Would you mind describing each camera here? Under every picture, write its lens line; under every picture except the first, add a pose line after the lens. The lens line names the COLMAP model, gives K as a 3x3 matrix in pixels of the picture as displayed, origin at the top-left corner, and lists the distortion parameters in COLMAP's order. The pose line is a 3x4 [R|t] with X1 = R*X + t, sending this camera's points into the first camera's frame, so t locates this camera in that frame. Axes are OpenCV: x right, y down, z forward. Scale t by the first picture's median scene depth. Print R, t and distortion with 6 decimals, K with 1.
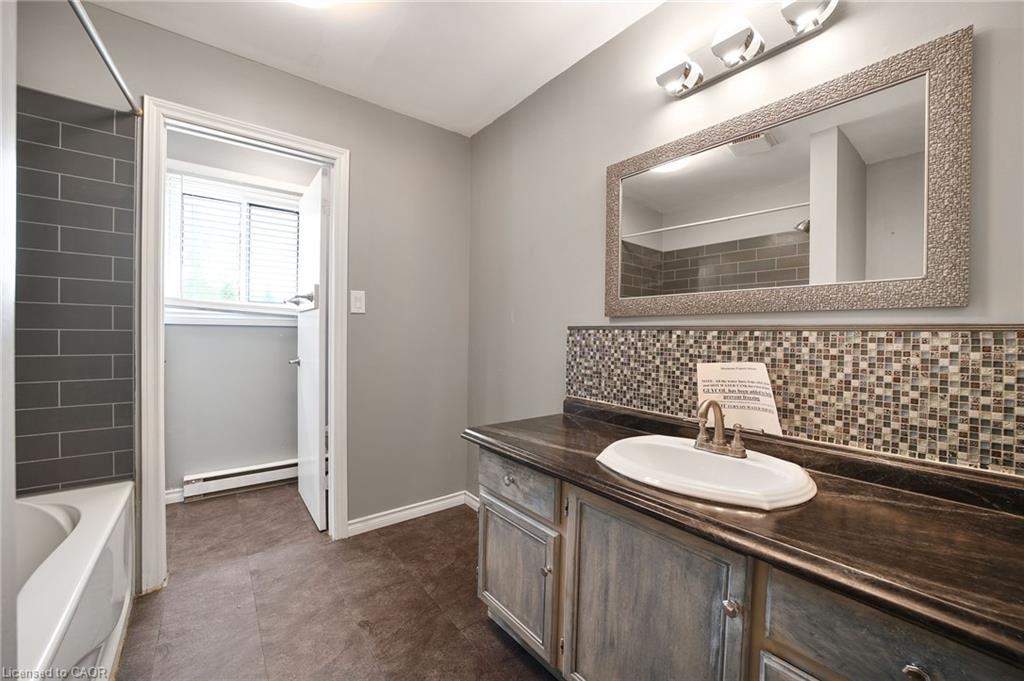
lens RADIAL K [[396.3, 0, 514.4], [0, 396.3, 339.4], [0, 0, 1]] dist [-0.030657, 0.003504]
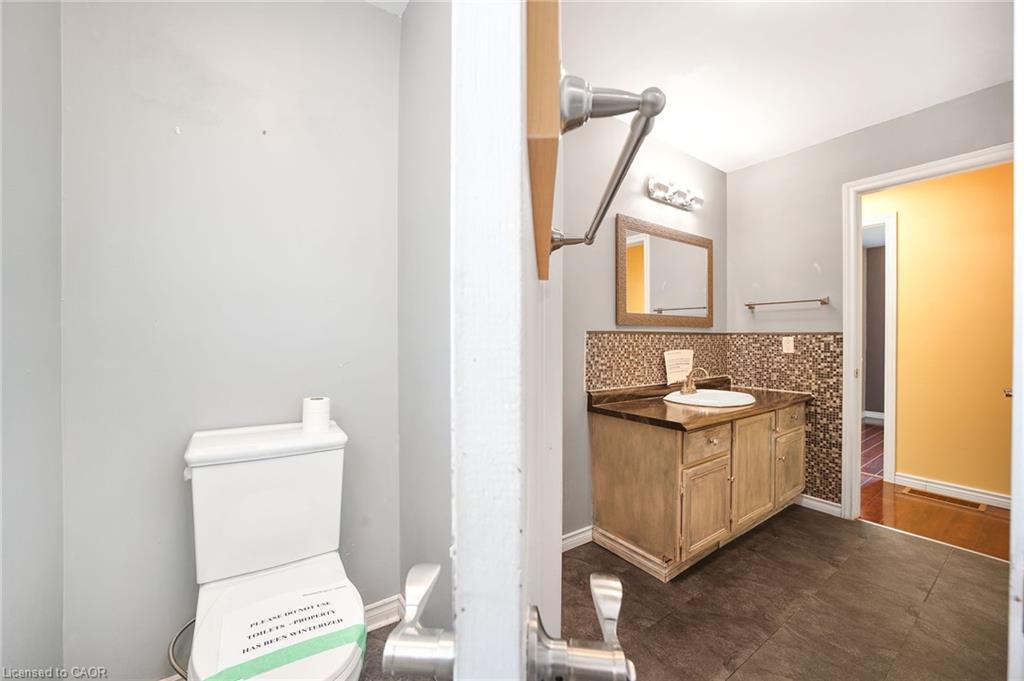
lens RADIAL K [[396.3, 0, 513.9], [0, 396.3, 339.2], [0, 0, 1]] dist [-0.030657, 0.003504]
pose [[0.060324, -0.026375, 0.997830, -1.155116], [0.008889, 0.999625, 0.025885, -0.045531], [-0.998139, 0.007309, 0.060536, 1.291163]]
